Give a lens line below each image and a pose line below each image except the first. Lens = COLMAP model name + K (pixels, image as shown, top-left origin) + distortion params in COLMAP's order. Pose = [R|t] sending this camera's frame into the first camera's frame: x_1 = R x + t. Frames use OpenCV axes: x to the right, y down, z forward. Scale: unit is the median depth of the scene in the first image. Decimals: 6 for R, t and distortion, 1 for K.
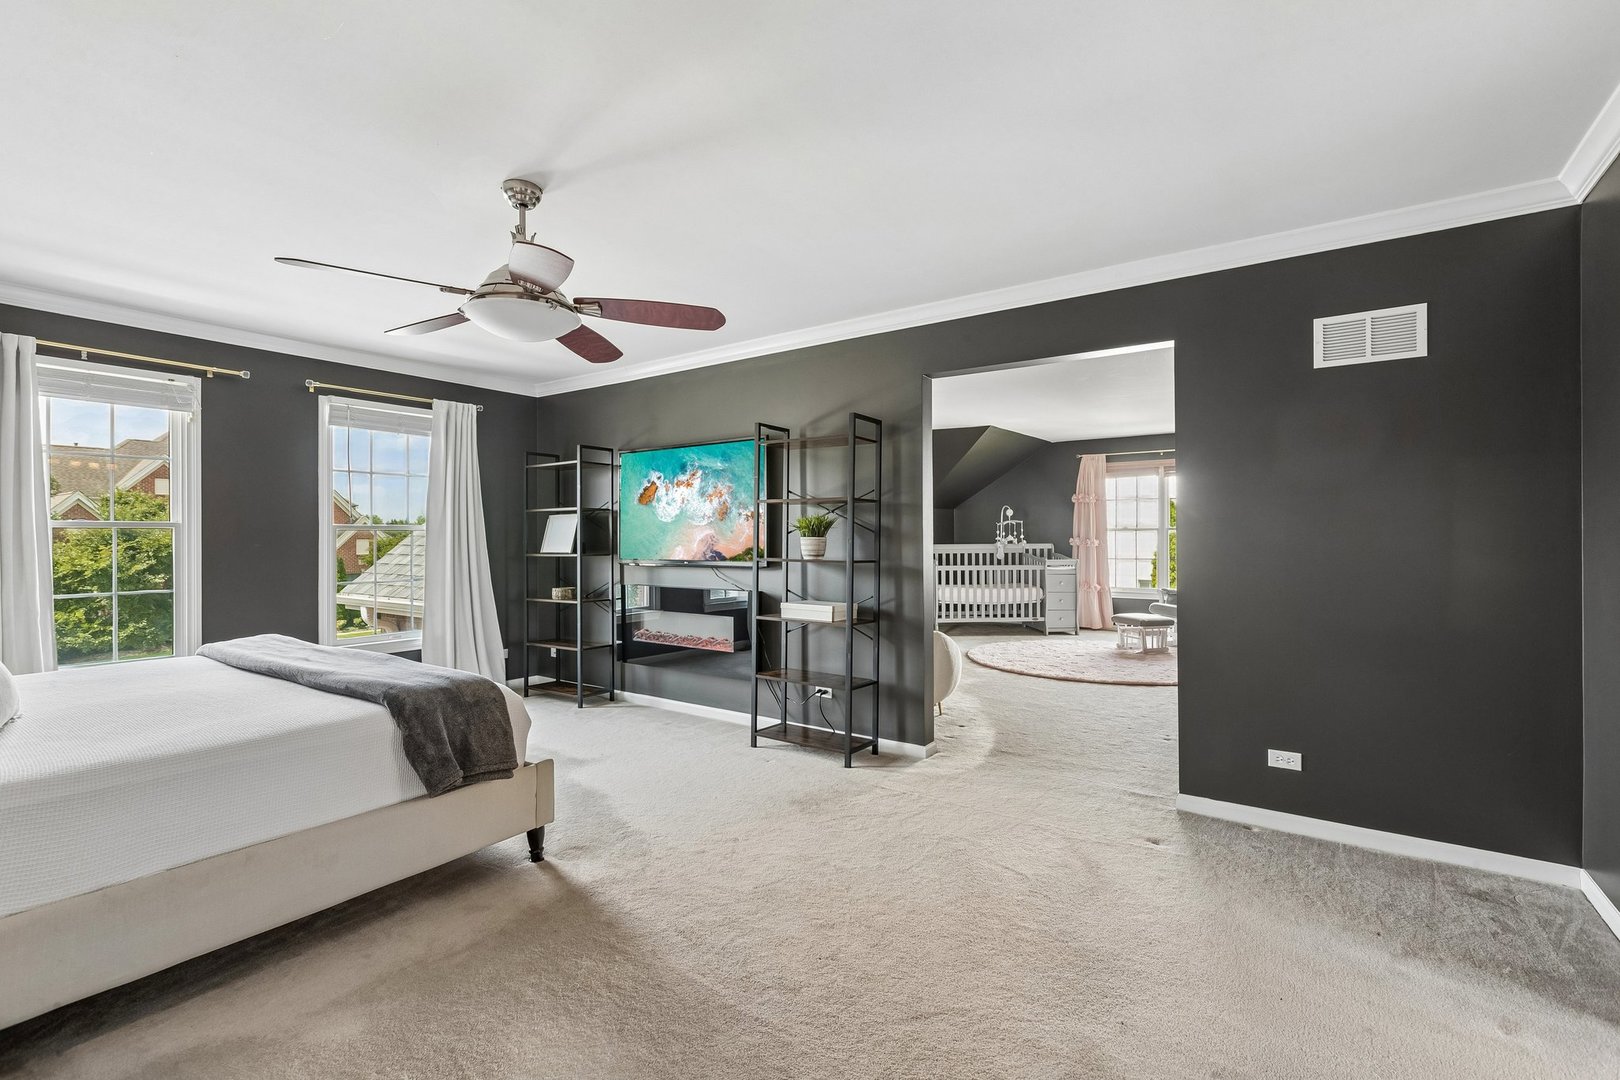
lens RADIAL K [[735.6, 0, 810.0], [0, 735.6, 540.0], [0, 0, 1]] dist [0.003022, 0.000591]
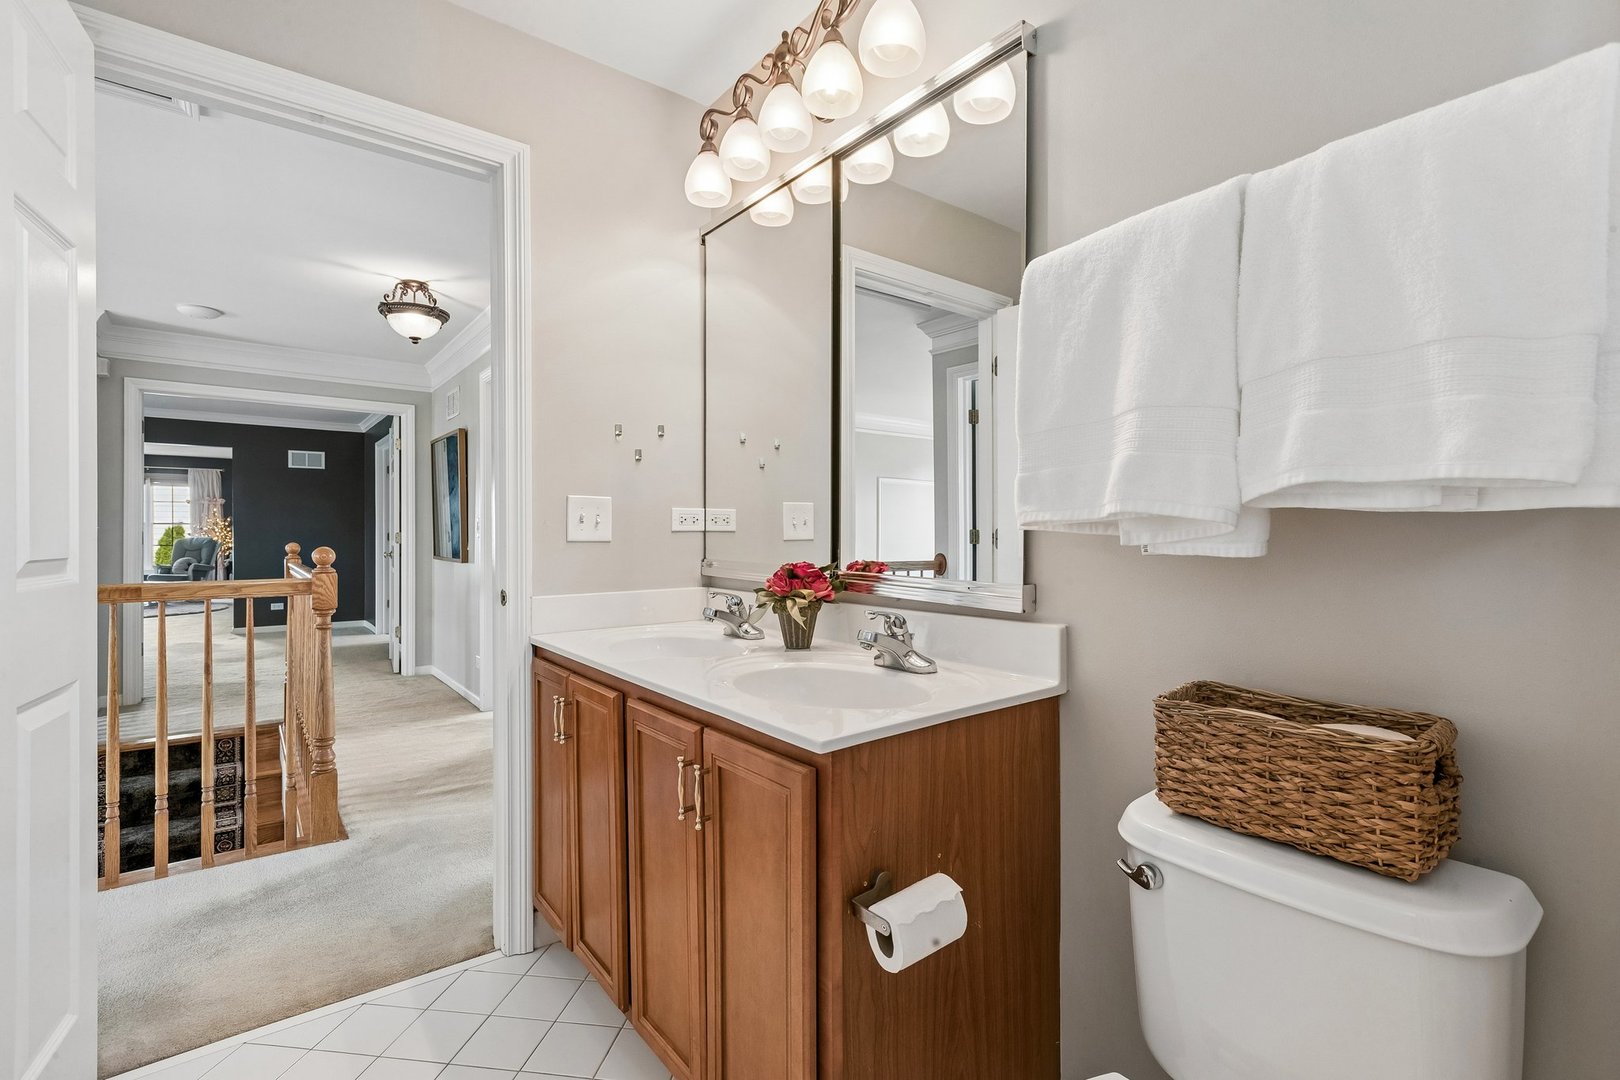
lens RADIAL K [[735.6, 0, 810.0], [0, 735.6, 540.0], [0, 0, 1]] dist [0.003022, 0.000591]
pose [[0.293353, -0.004607, 0.955993, -0.483337], [0.001394, 0.999989, 0.004391, 0.012496], [-0.956003, 0.000045, 0.293356, -0.587599]]
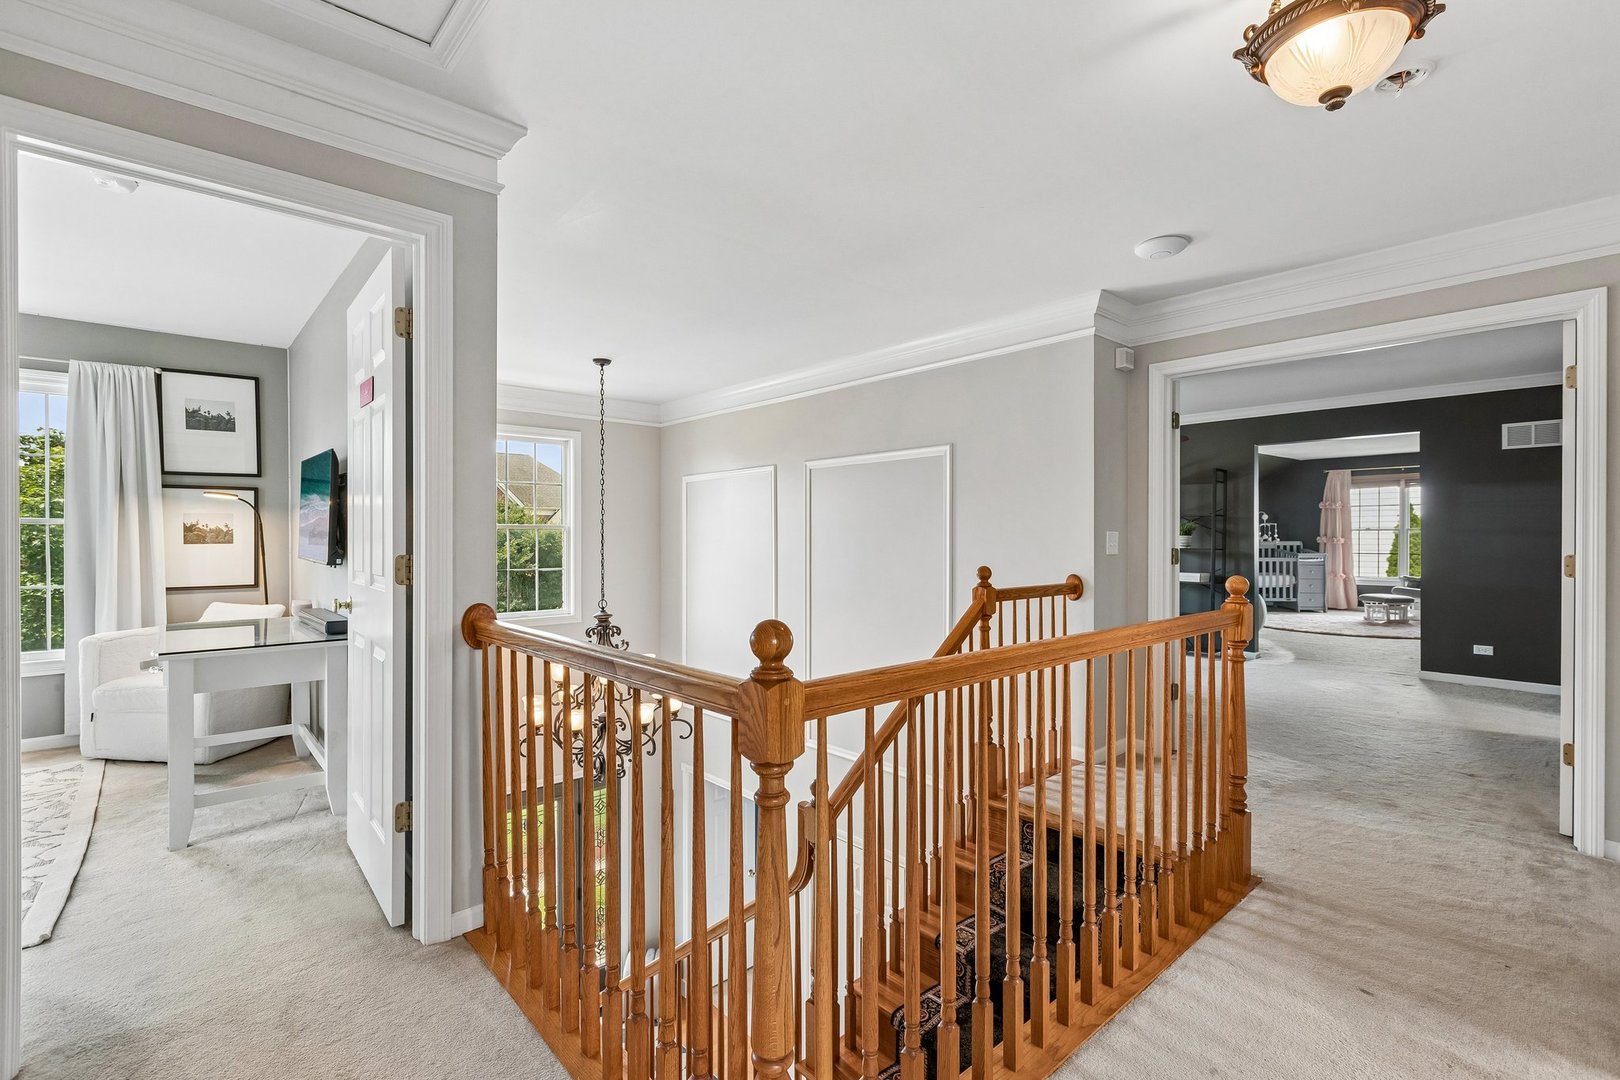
lens RADIAL K [[735.6, 0, 810.0], [0, 735.6, 540.0], [0, 0, 1]] dist [0.003022, 0.000591]
pose [[0.975219, 0.002424, -0.221229, -0.225195], [-0.001971, 0.999995, 0.002271, 0.001848], [0.221234, -0.001778, 0.975219, -0.440864]]
